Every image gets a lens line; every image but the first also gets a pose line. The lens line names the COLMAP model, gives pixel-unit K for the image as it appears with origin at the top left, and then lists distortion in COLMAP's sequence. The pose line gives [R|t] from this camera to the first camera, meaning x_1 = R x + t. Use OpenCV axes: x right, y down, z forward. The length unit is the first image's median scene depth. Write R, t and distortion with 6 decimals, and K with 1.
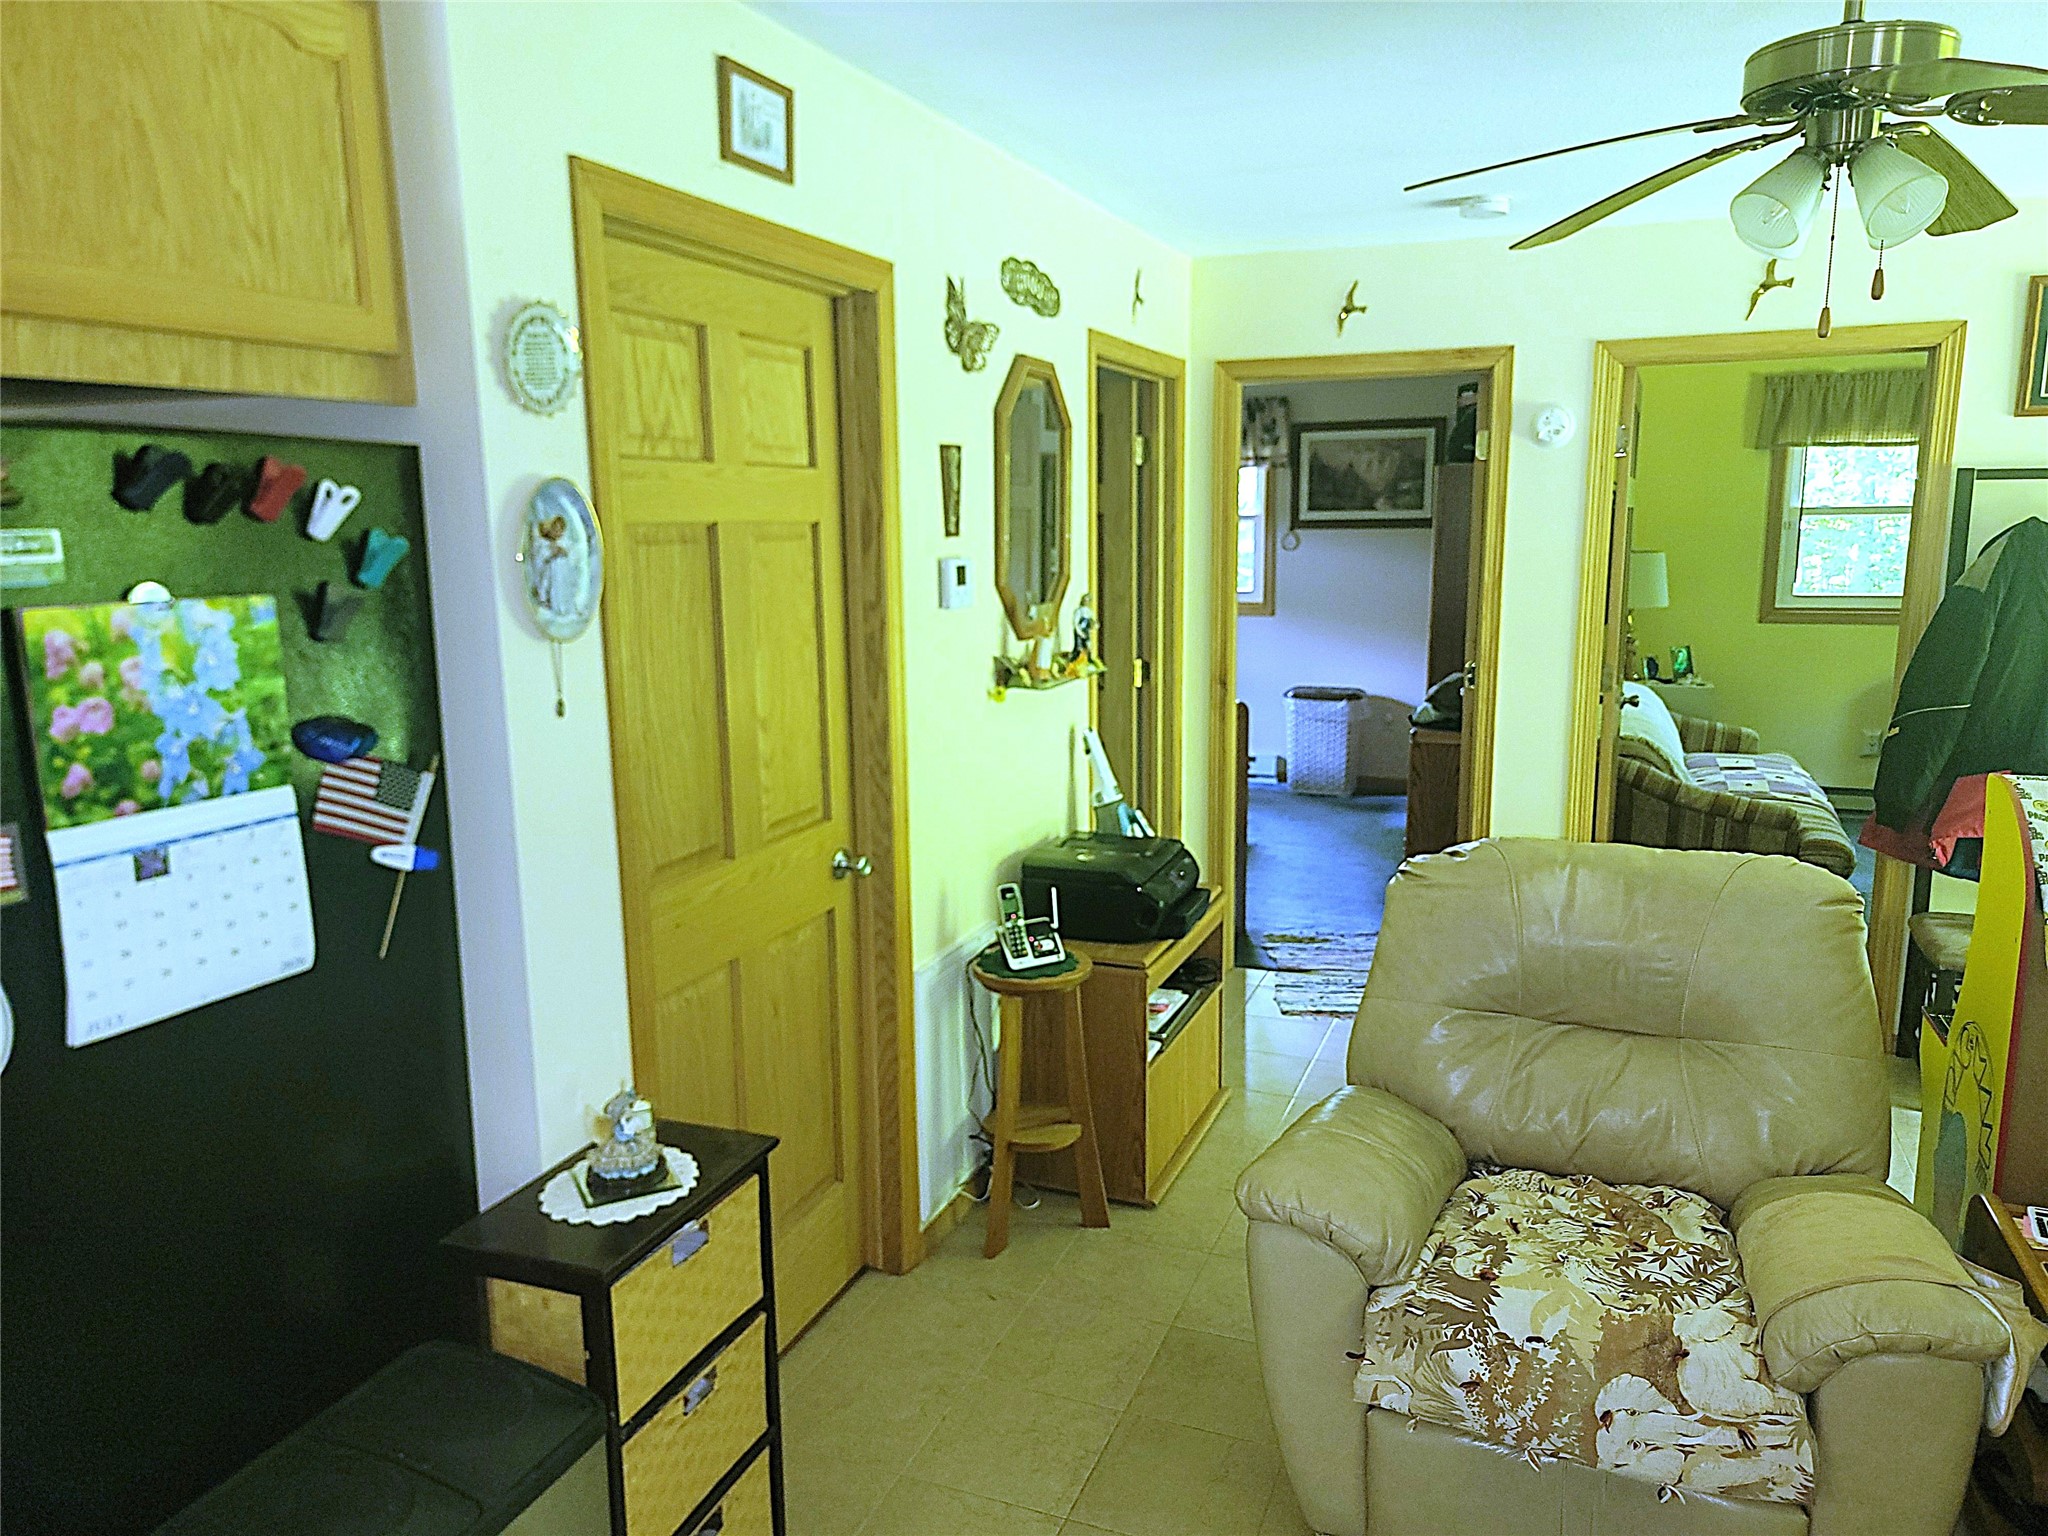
lens RADIAL K [[1429.0, 0, 1036.3], [0, 1429.0, 765.2], [0, 0, 1]] dist [0.070008, -0.045735]
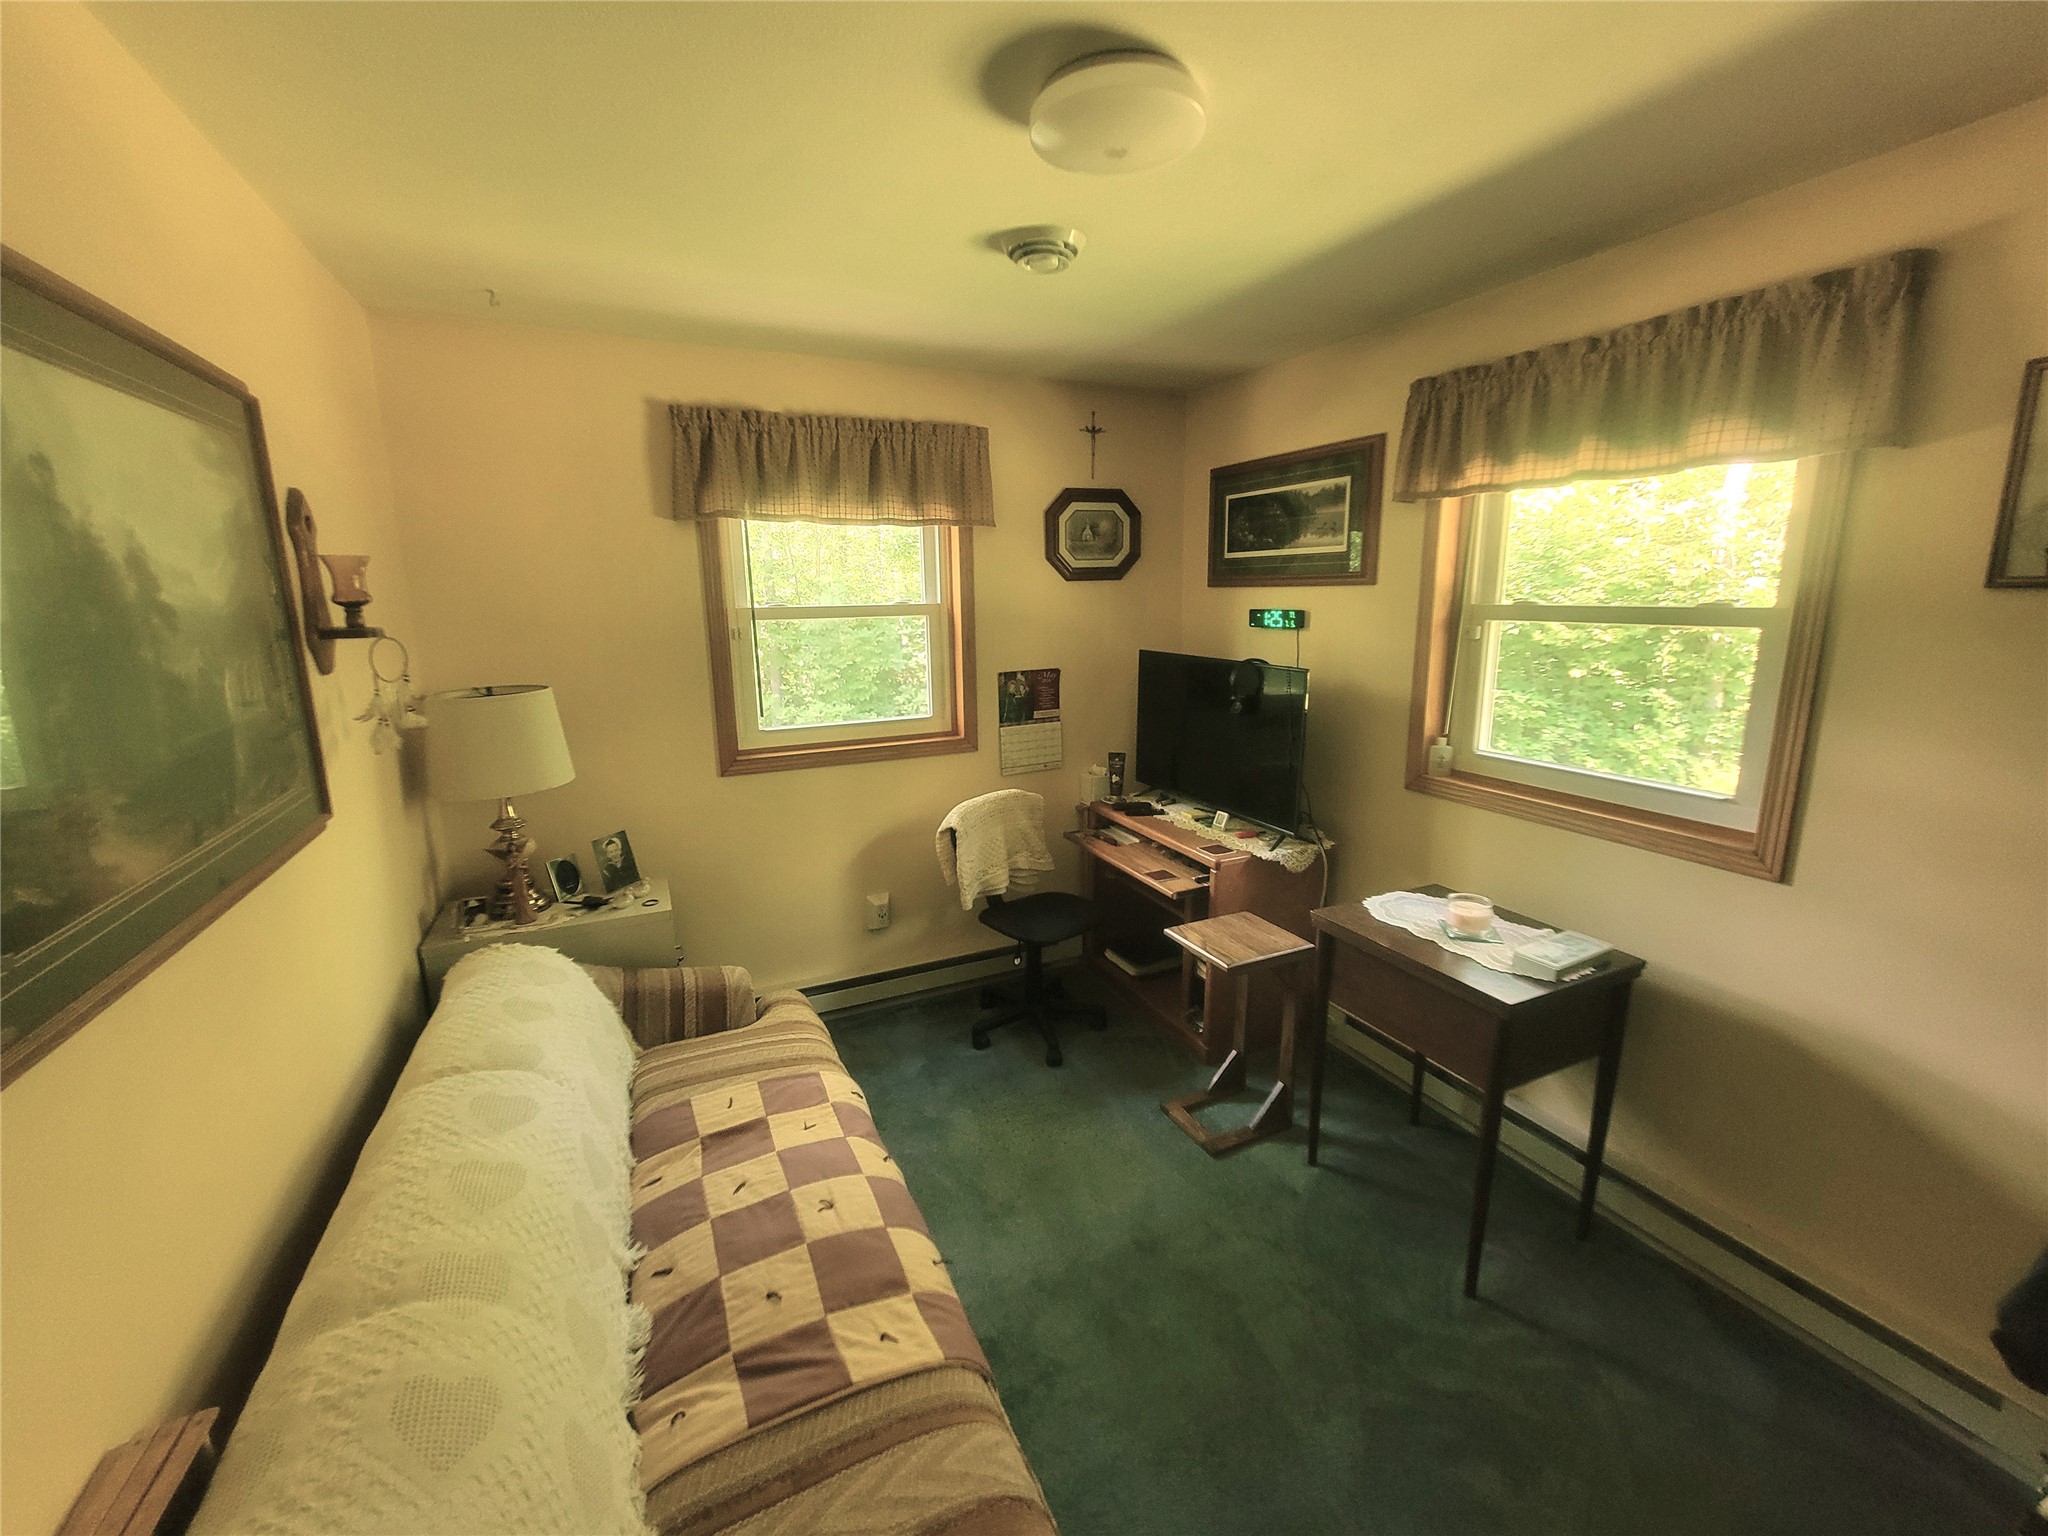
lens RADIAL K [[828.3, 0, 1016.6], [0, 828.3, 760.0], [0, 0, 1]] dist [-0.019167, 0.006620]
pose [[0.689608, -0.141714, 0.710181, 0.329993], [0.131258, 0.988883, 0.069872, -0.119021], [-0.712188, 0.045033, 0.700543, 0.649464]]
